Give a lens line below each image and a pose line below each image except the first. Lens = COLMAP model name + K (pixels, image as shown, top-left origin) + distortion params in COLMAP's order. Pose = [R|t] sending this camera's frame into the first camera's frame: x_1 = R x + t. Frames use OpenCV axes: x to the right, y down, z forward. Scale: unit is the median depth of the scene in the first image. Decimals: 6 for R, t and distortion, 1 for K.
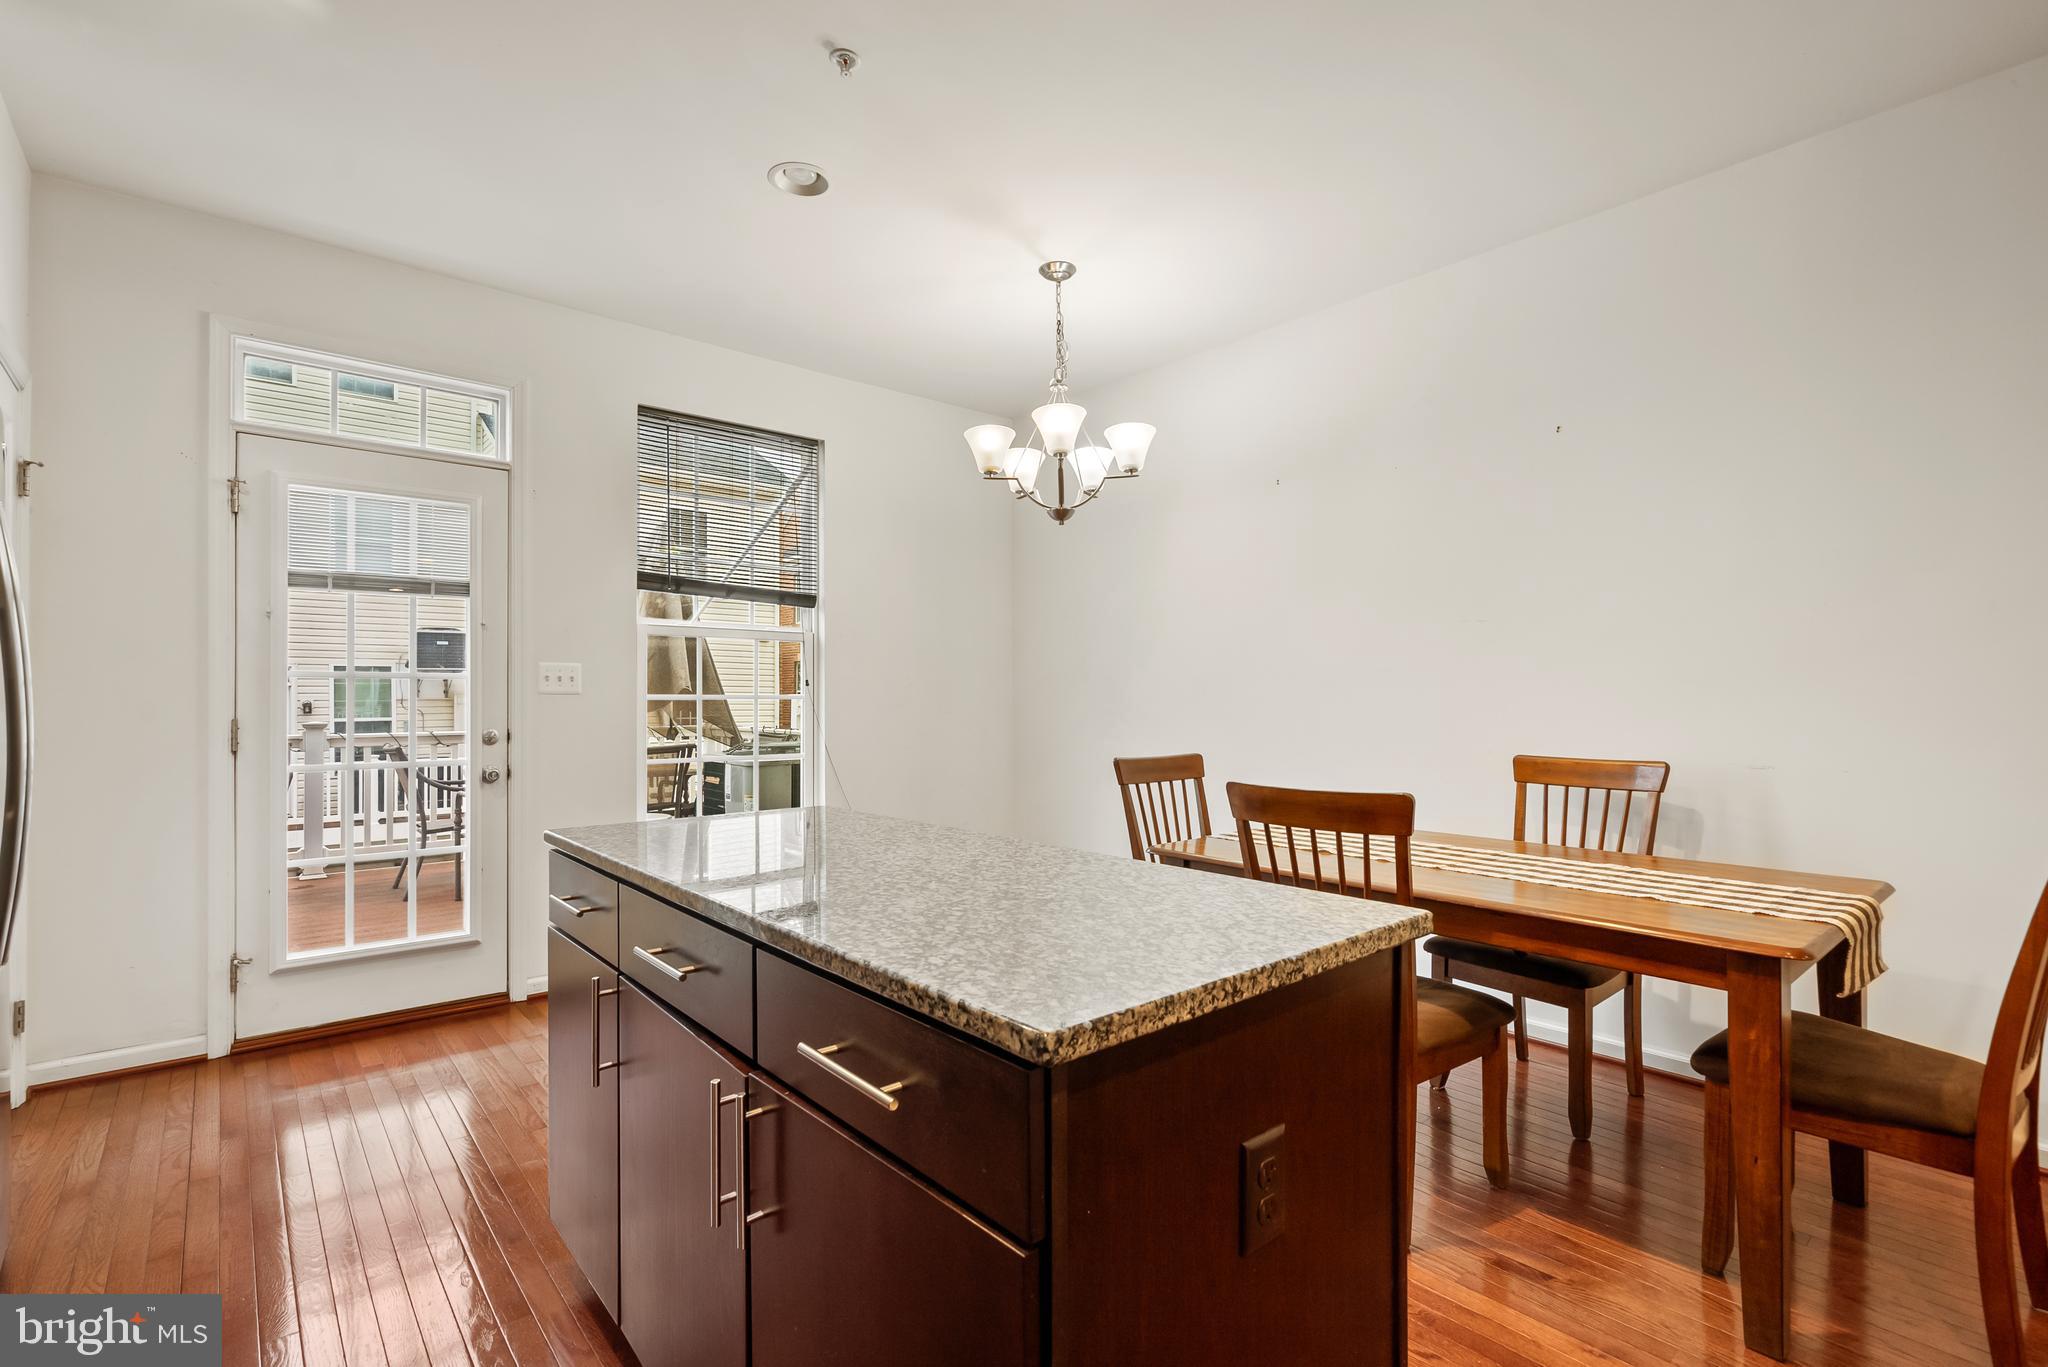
lens RADIAL K [[940.0, 0, 1016.4], [0, 940.0, 696.6], [0, 0, 1]] dist [-0.004060, 0.002282]
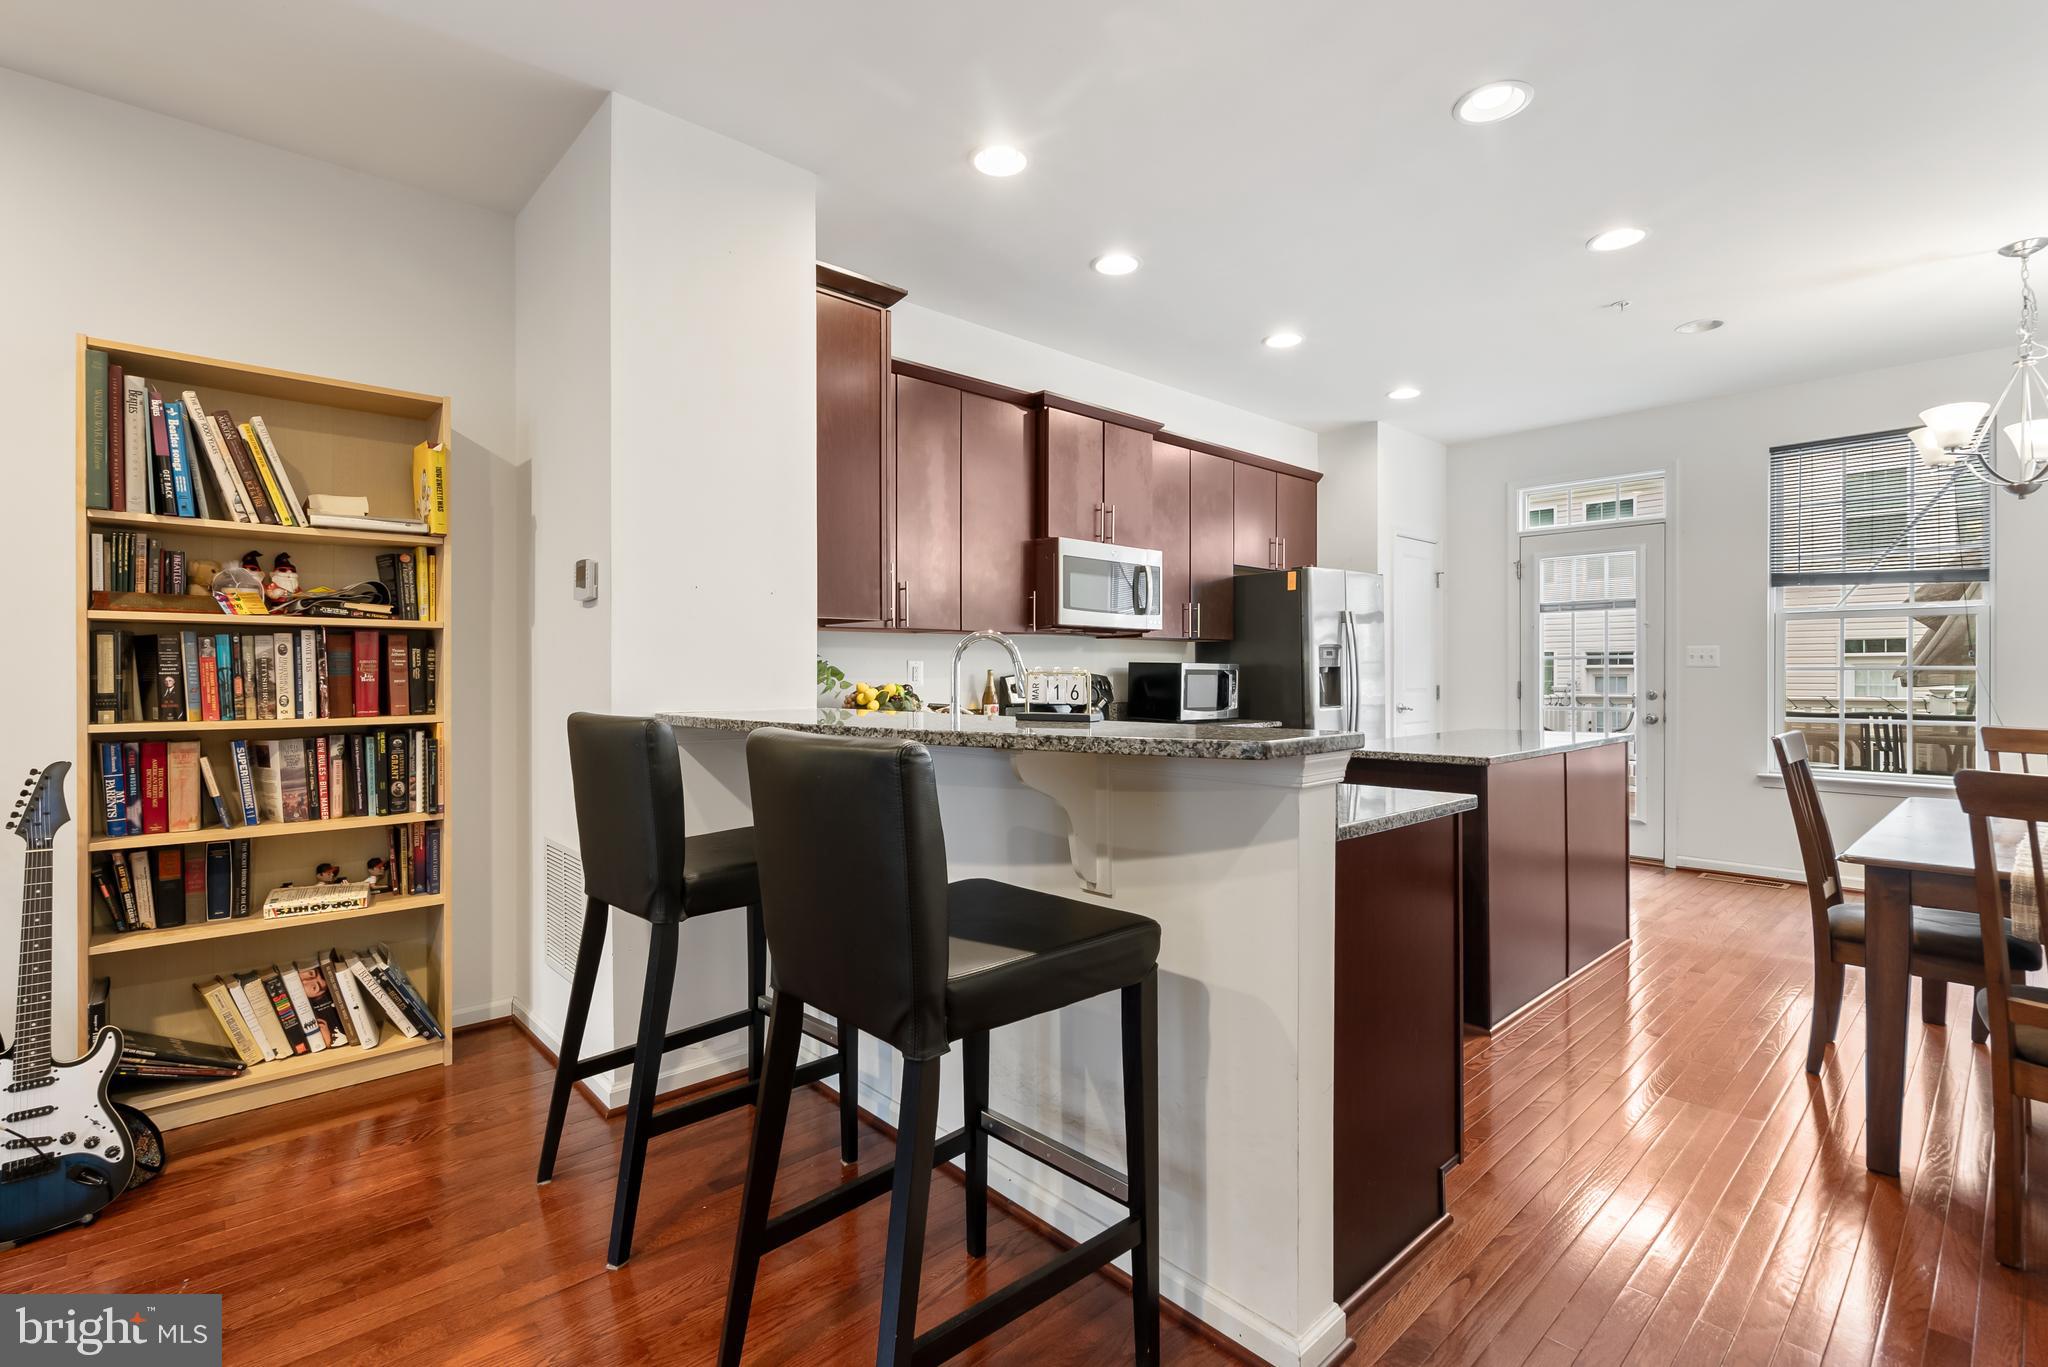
lens RADIAL K [[940.0, 0, 1018.8], [0, 940.0, 678.5], [0, 0, 1]] dist [-0.004060, 0.002282]
pose [[0.051694, -0.004223, -0.998654, 0.960915], [-0.002205, 0.999988, -0.004343, 0.024841], [0.998661, 0.002426, 0.051684, -0.145102]]
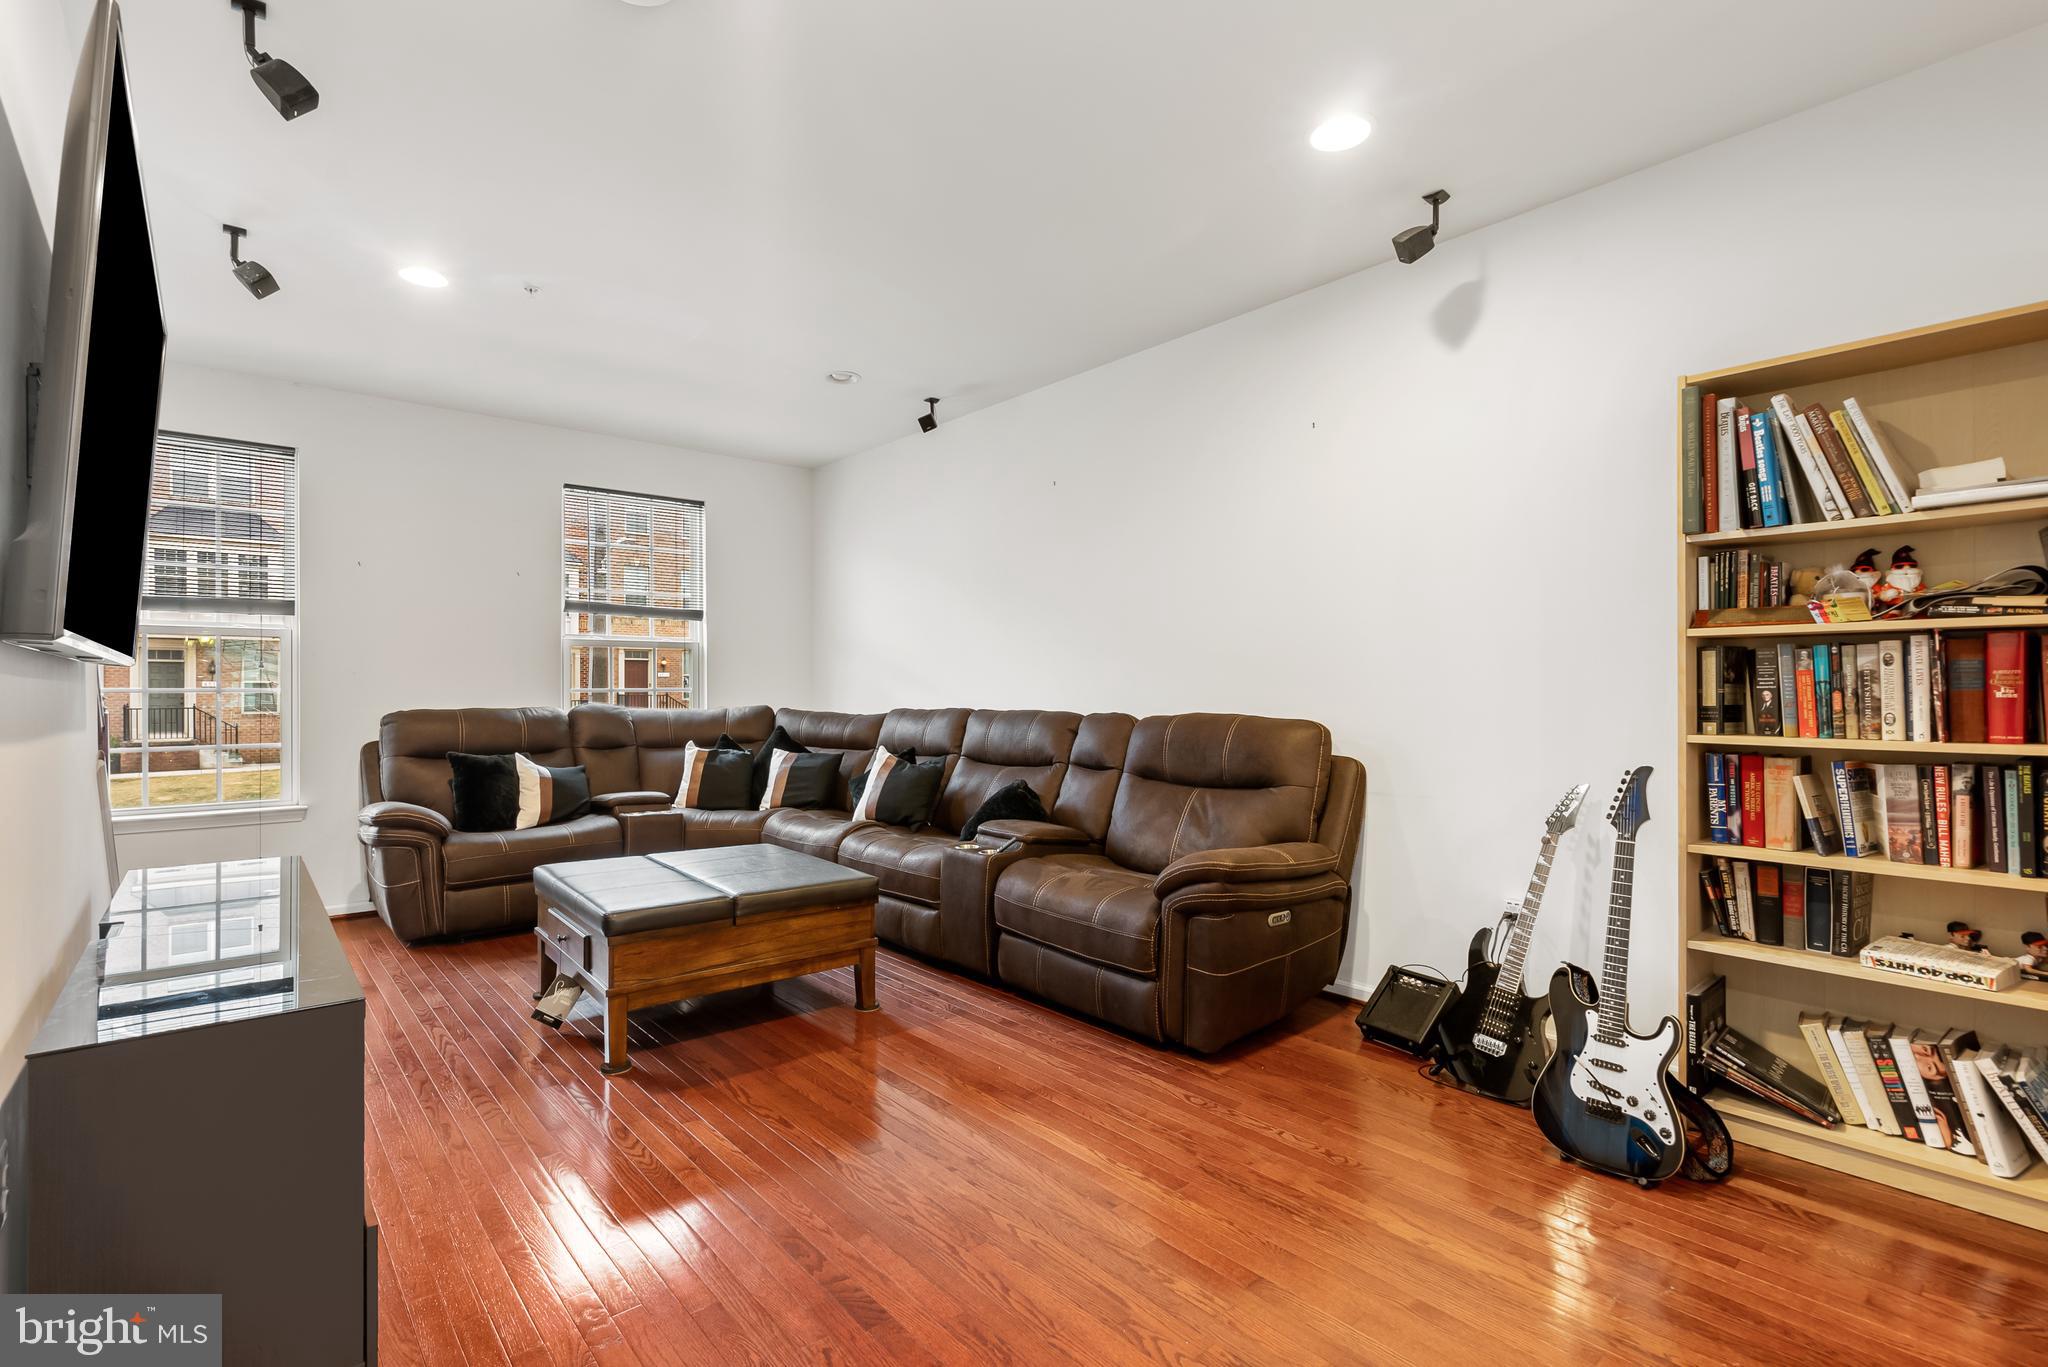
lens RADIAL K [[940.0, 0, 1010.3], [0, 940.0, 691.3], [0, 0, 1]] dist [-0.004060, 0.002282]
pose [[-0.999713, -0.009544, -0.021951, 0.804304], [-0.009665, 0.999938, 0.005447, 0.023982], [0.021898, 0.005658, -0.999744, -0.064154]]
